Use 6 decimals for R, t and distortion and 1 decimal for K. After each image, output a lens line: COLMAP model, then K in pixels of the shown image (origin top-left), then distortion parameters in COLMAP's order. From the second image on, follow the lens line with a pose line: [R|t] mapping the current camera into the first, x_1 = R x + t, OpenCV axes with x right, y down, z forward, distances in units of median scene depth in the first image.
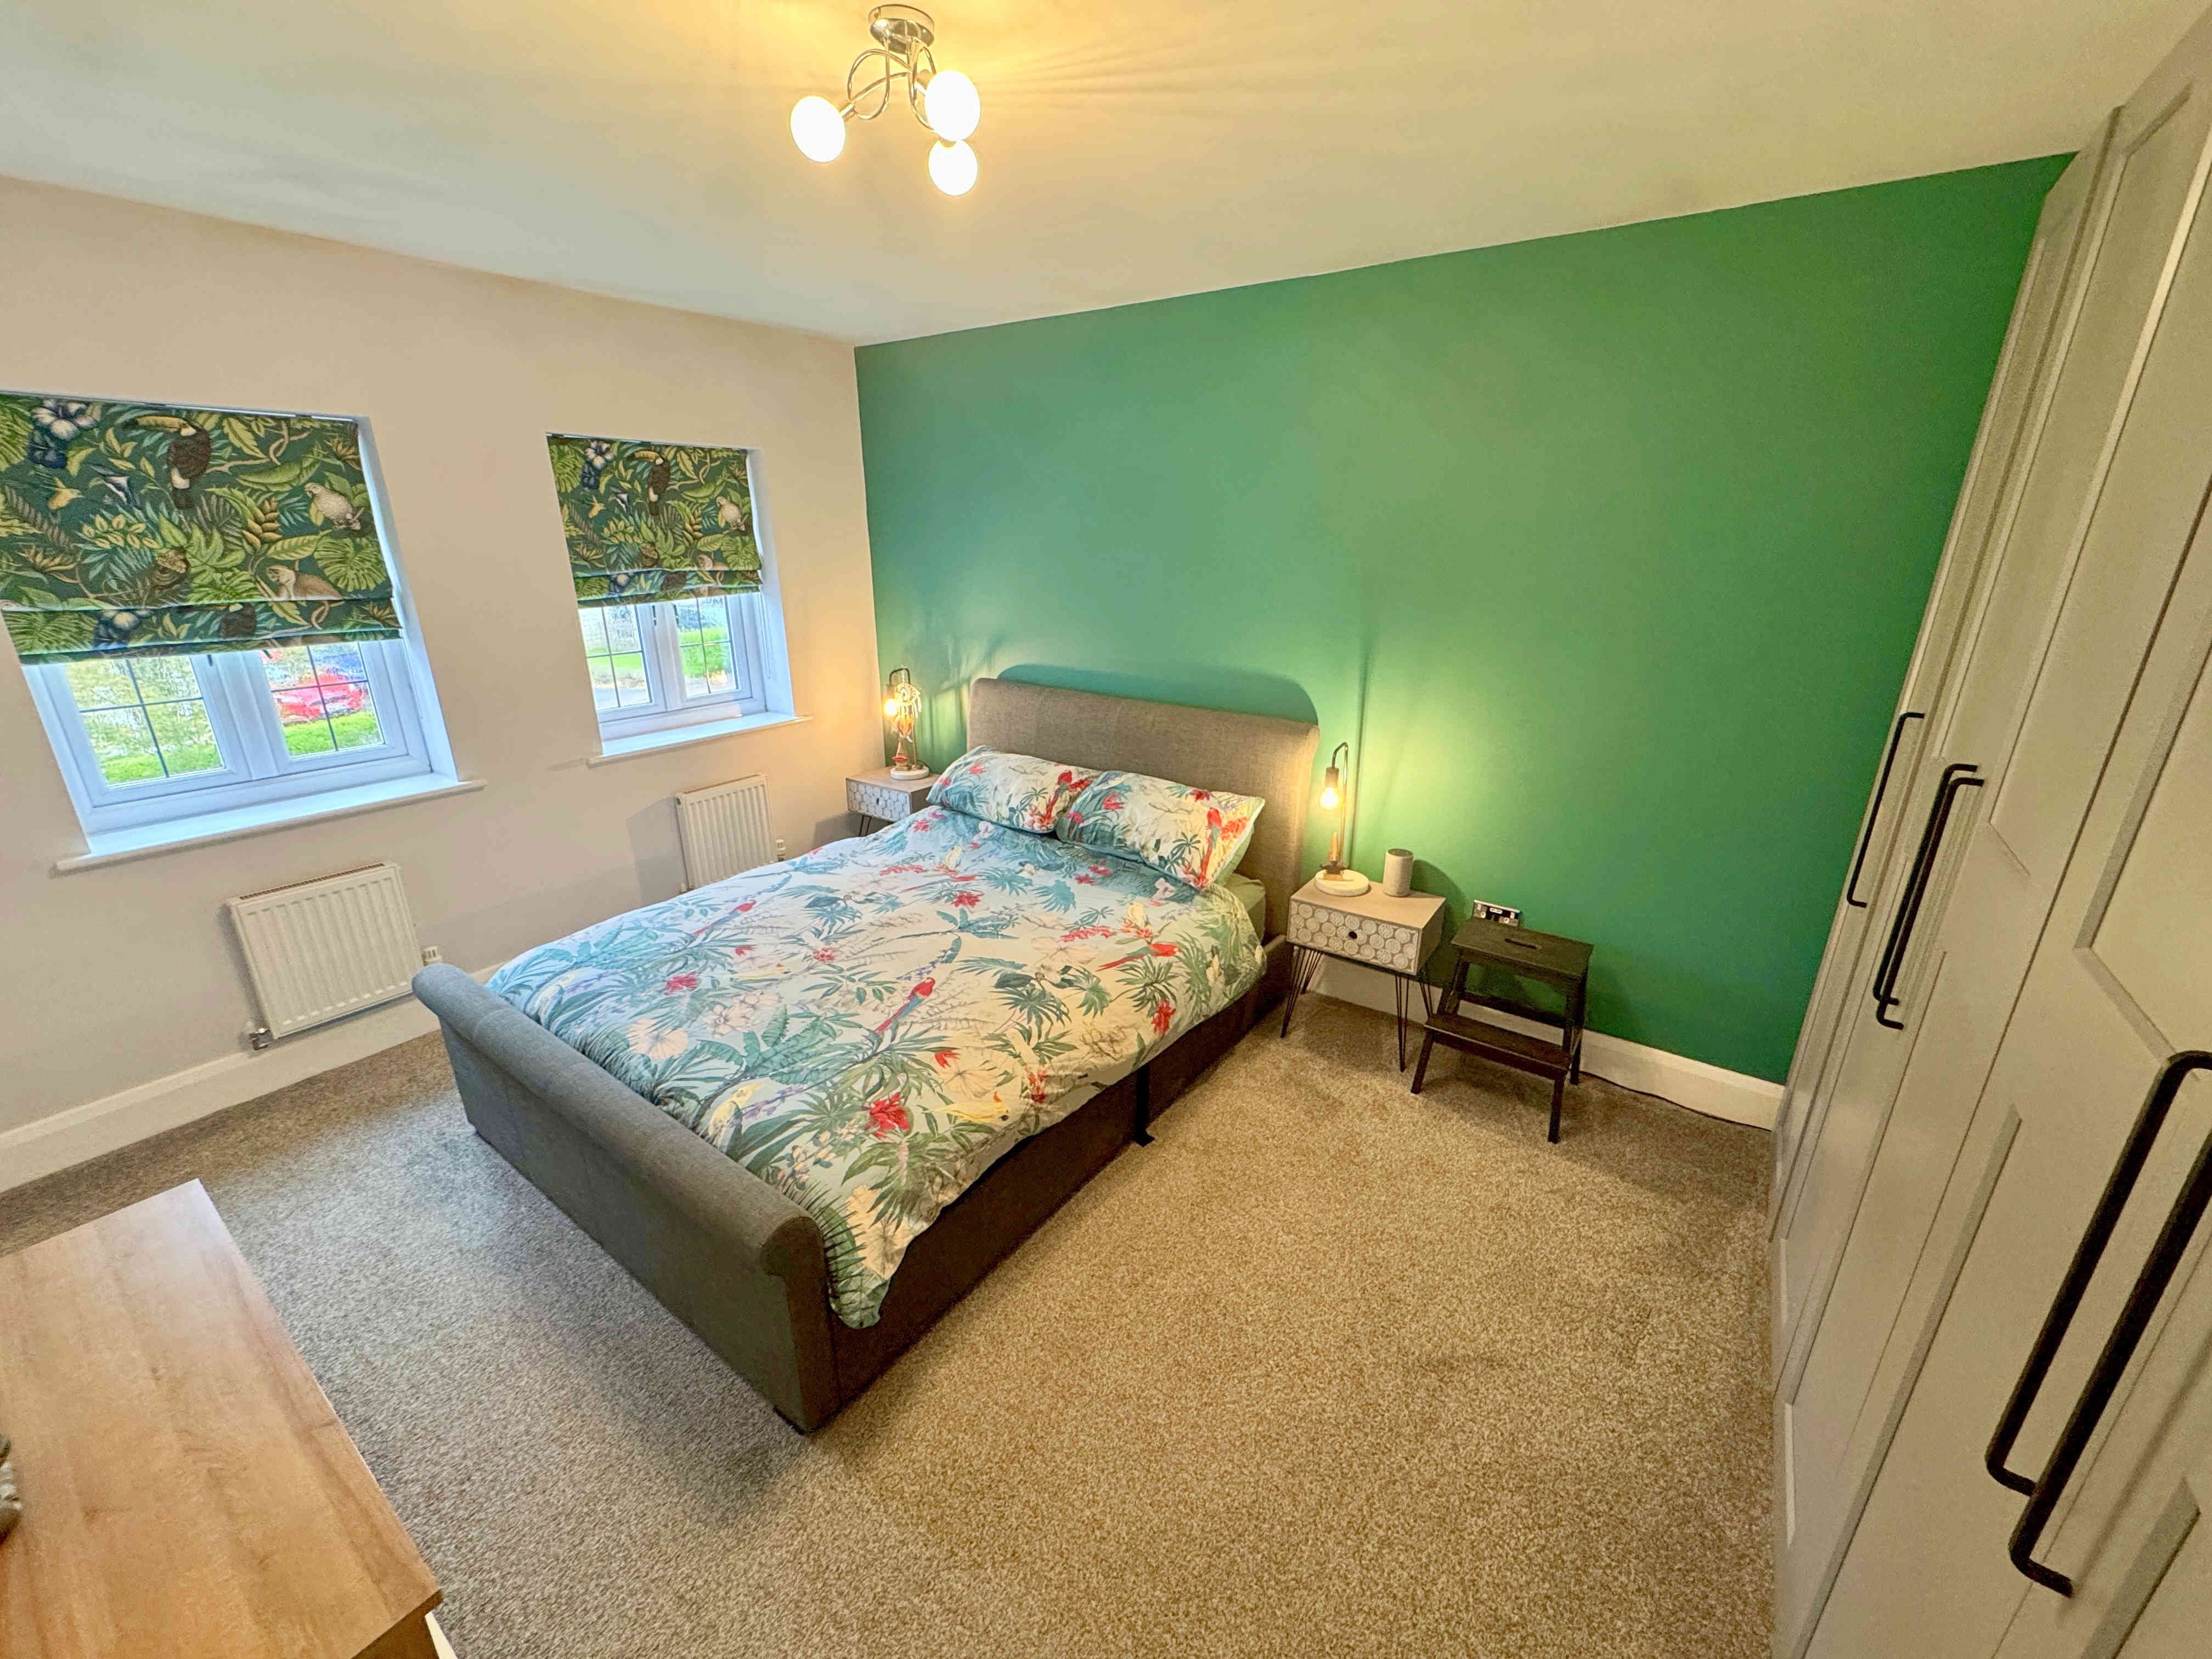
lens RADIAL K [[882.5, 0, 1105.5], [0, 882.5, 816.5], [0, 0, 1]] dist [-0.002663, -0.000100]
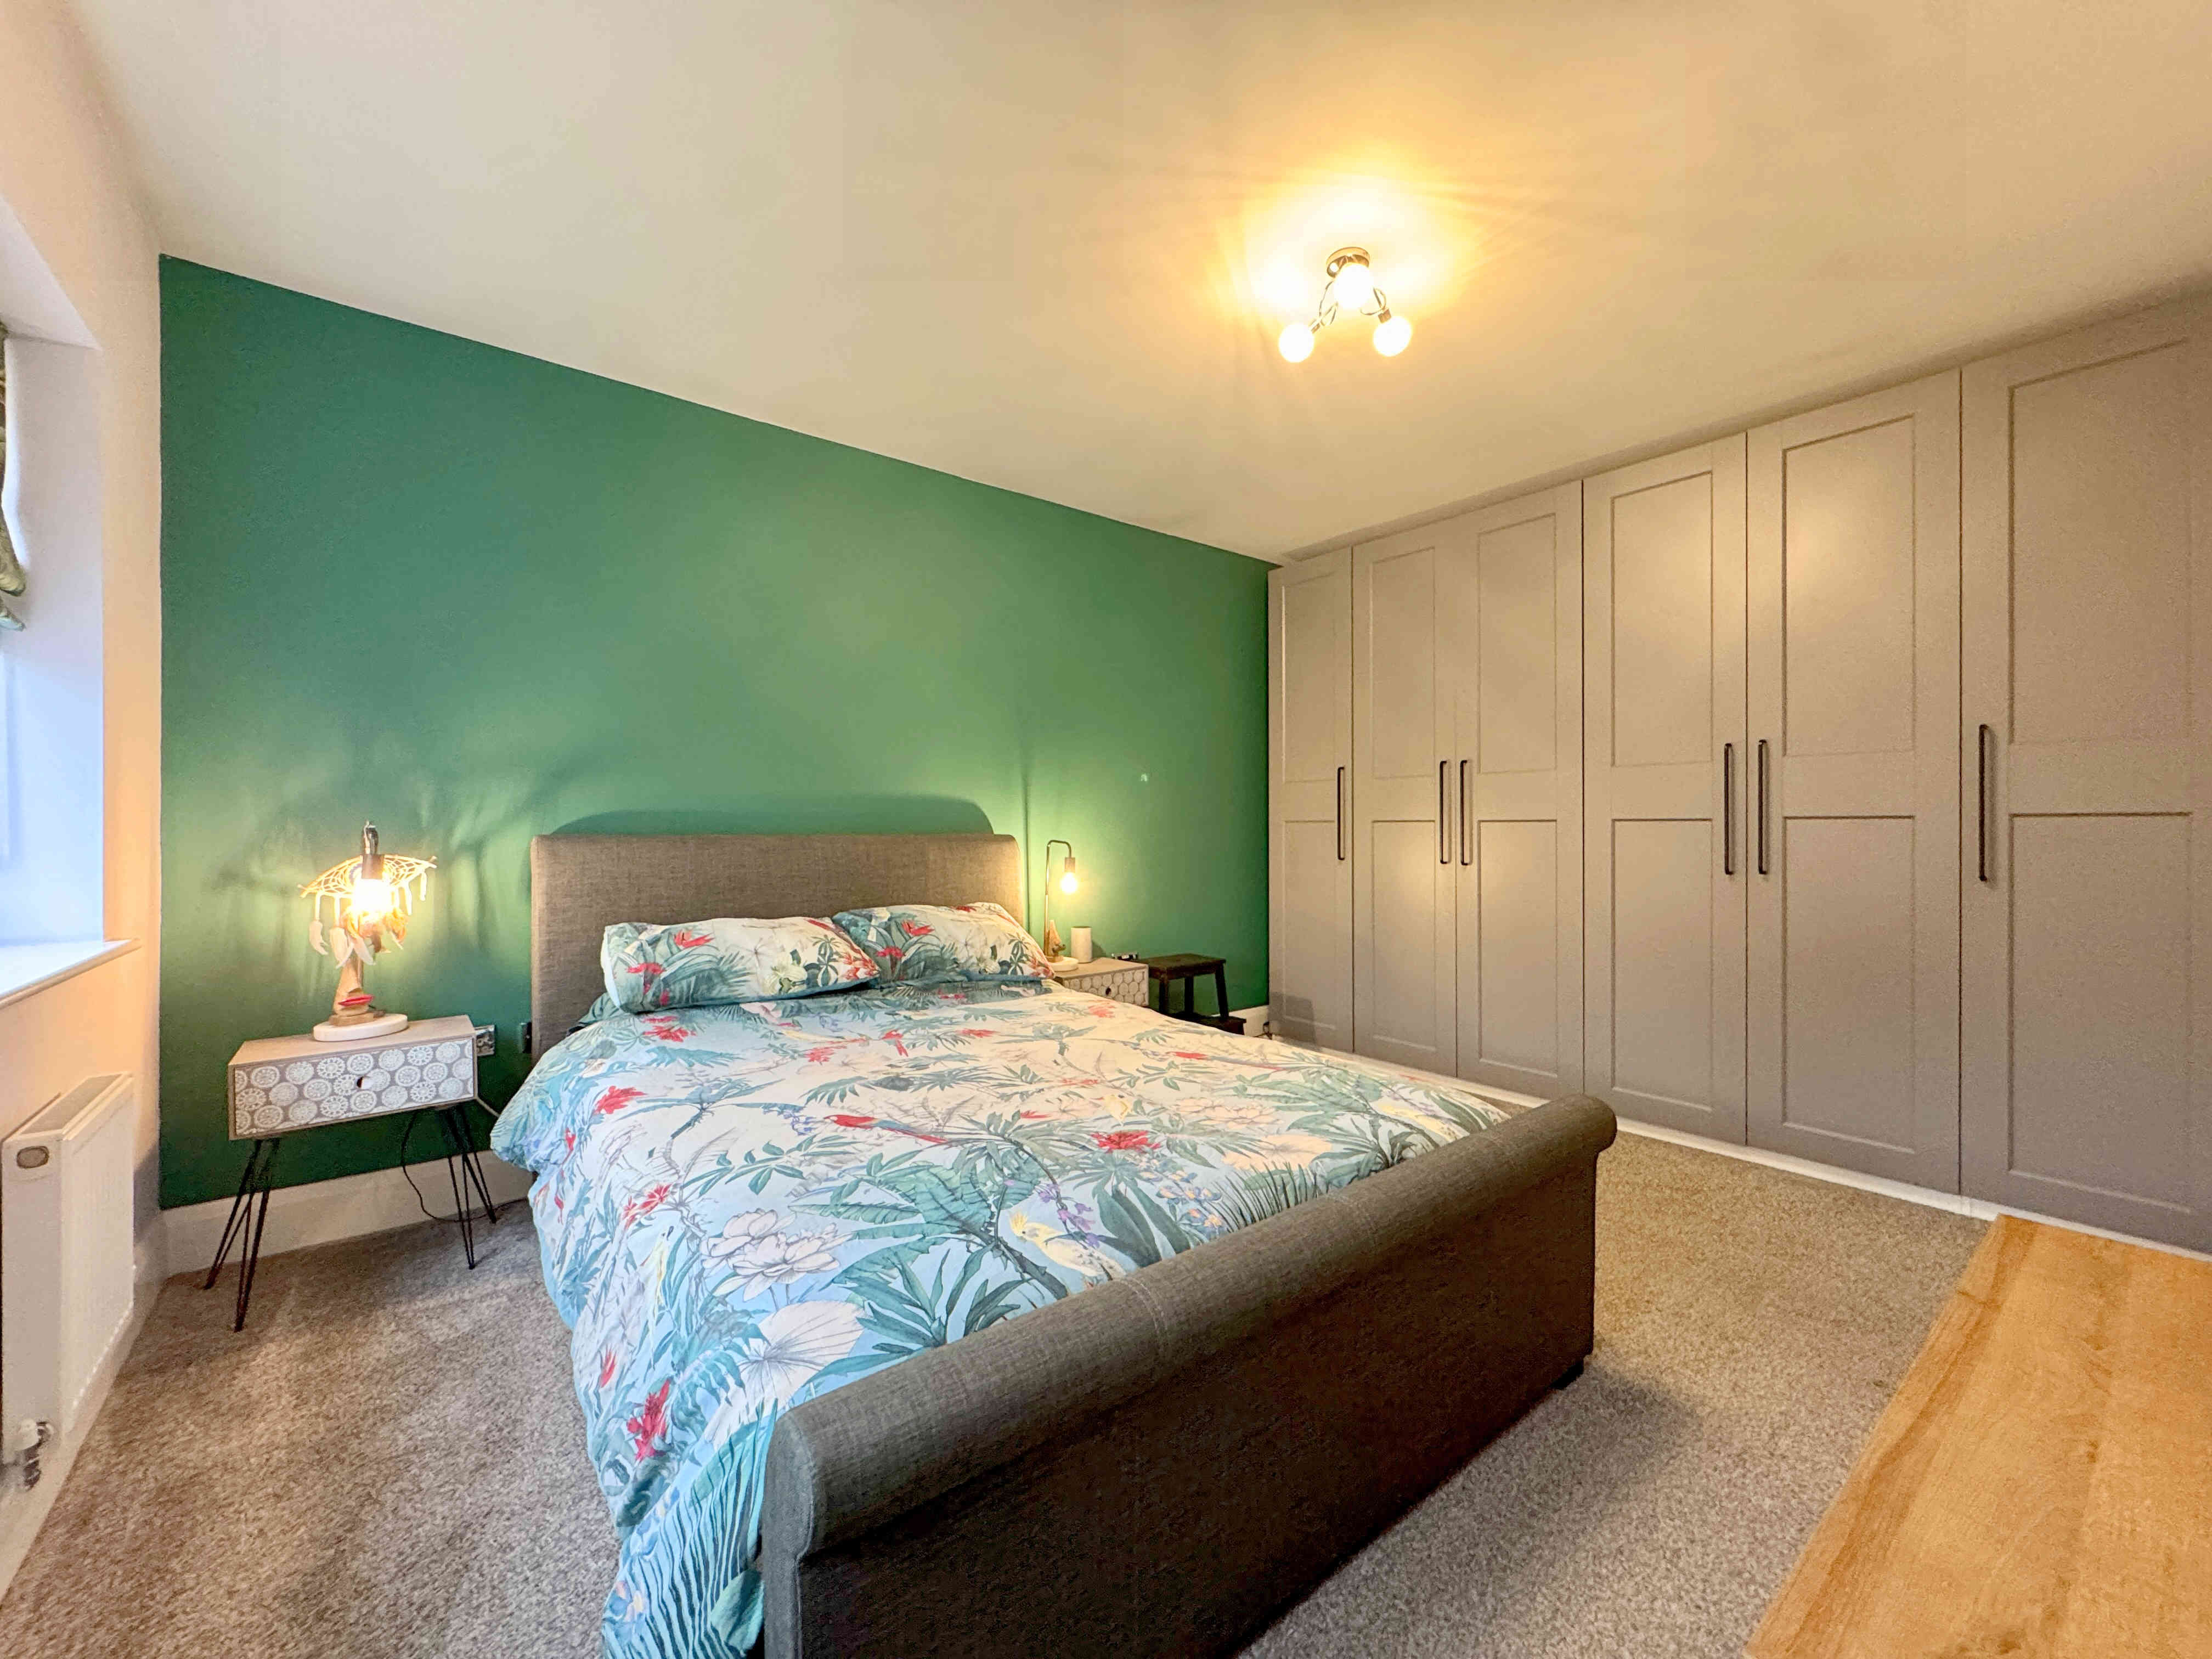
lens RADIAL K [[882.5, 0, 1107.9], [0, 882.5, 832.7], [0, 0, 1]] dist [-0.002663, -0.000100]
pose [[0.286224, -0.017965, 0.957994, -0.863184], [0.303680, 0.949980, -0.072917, 0.017895], [-0.908765, 0.311794, 0.277362, 0.611228]]
